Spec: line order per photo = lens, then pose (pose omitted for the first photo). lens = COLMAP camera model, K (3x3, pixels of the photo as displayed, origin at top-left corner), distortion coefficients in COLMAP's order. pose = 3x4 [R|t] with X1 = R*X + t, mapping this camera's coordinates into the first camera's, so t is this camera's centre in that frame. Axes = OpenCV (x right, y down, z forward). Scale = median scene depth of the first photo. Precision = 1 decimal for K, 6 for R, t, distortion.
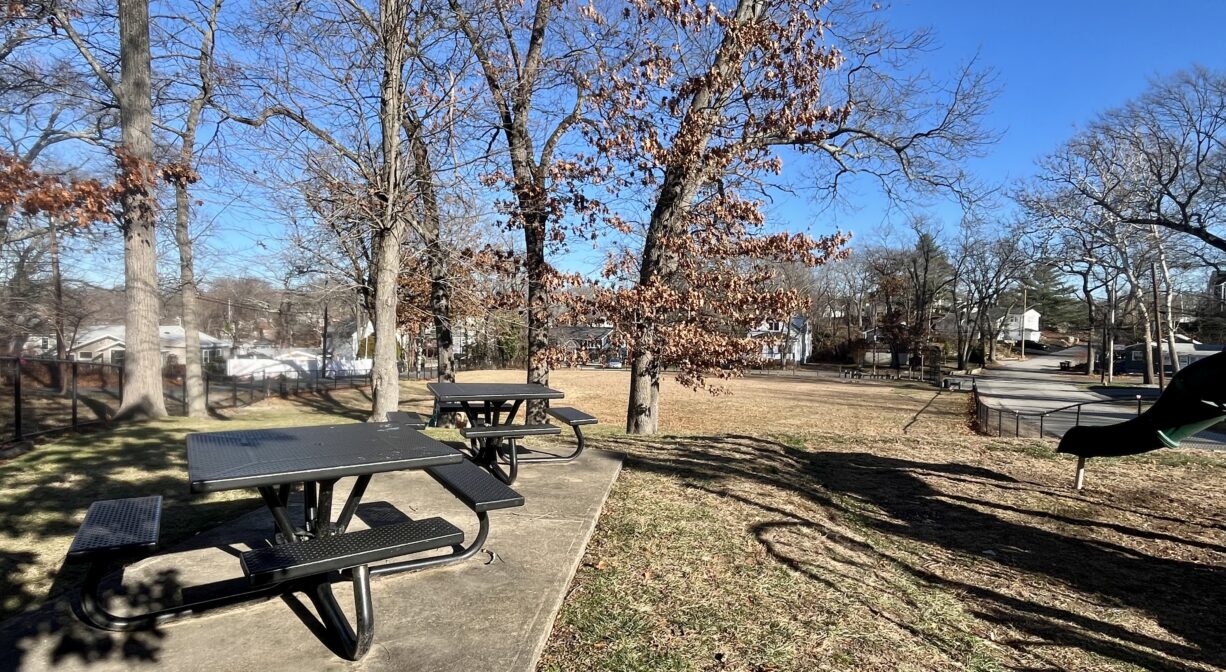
lens RADIAL K [[671.2, 0, 610.3], [0, 671.2, 337.3], [0, 0, 1]] dist [0.001425, 0.000106]
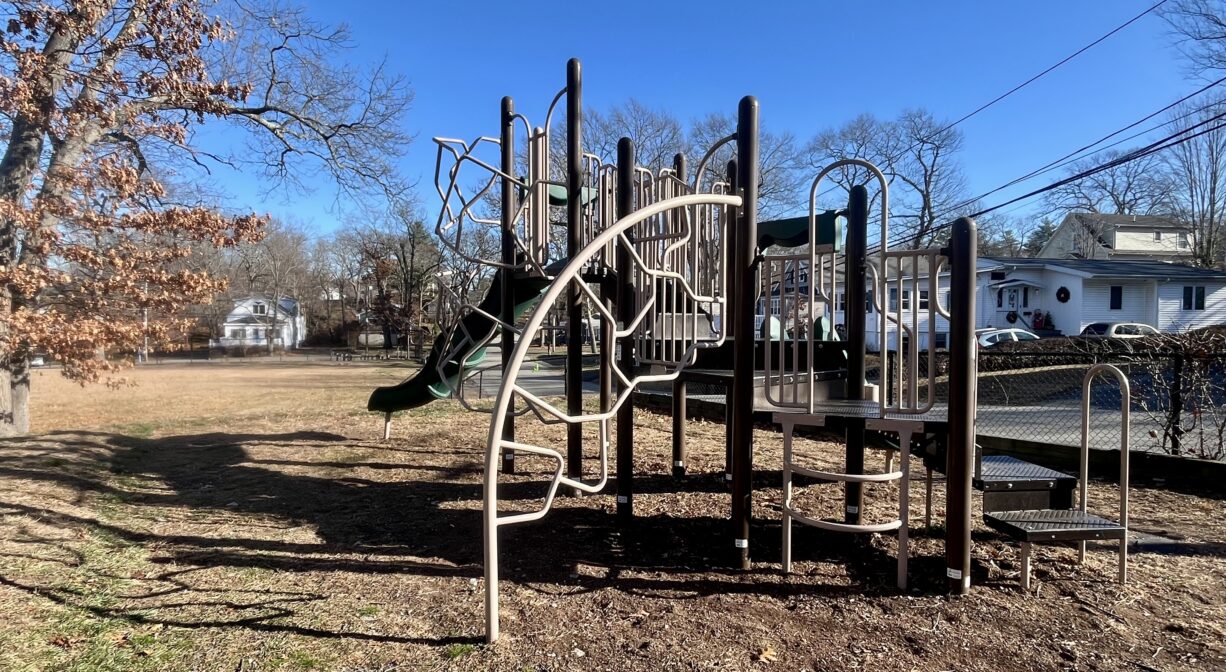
lens RADIAL K [[671.2, 0, 610.3], [0, 671.2, 337.3], [0, 0, 1]] dist [0.001425, 0.000106]
pose [[0.764112, -0.035240, 0.644120, 0.048871], [0.018454, 0.999292, 0.032780, 0.001575], [-0.644820, -0.013161, 0.764221, -0.042371]]
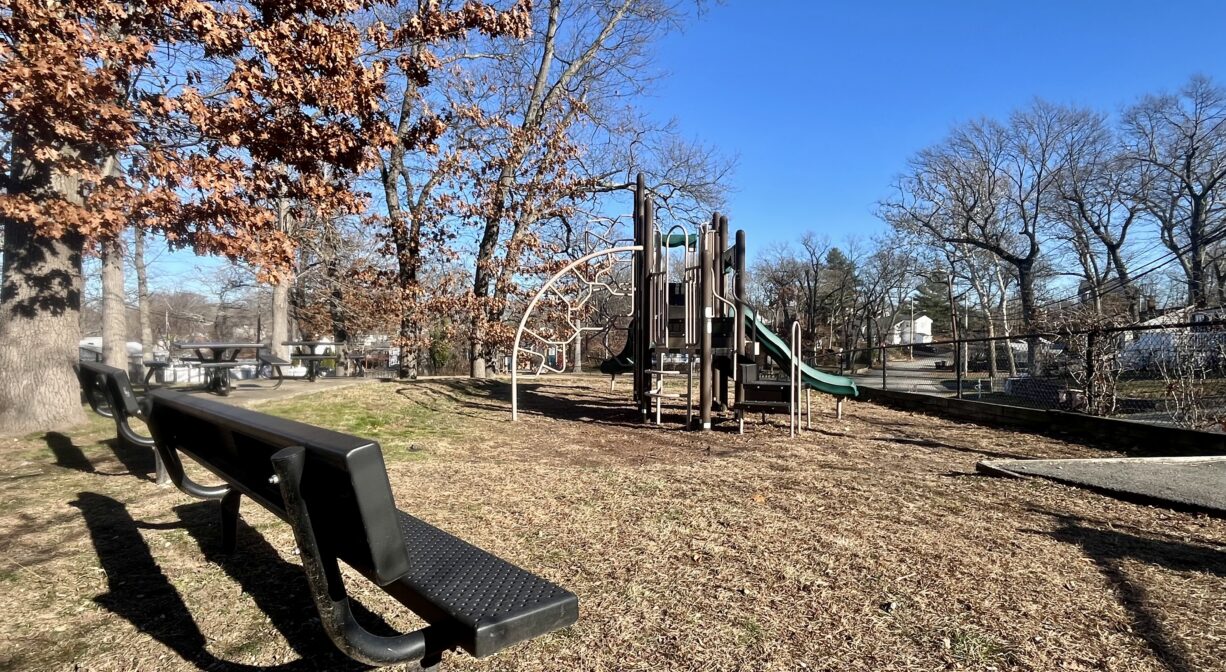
lens RADIAL K [[671.2, 0, 610.3], [0, 671.2, 337.3], [0, 0, 1]] dist [0.001425, 0.000106]
pose [[0.997278, -0.011606, 0.072813, 0.114901], [0.012868, 0.999774, -0.016899, 0.020339], [-0.072600, 0.017790, 0.997202, -0.223472]]
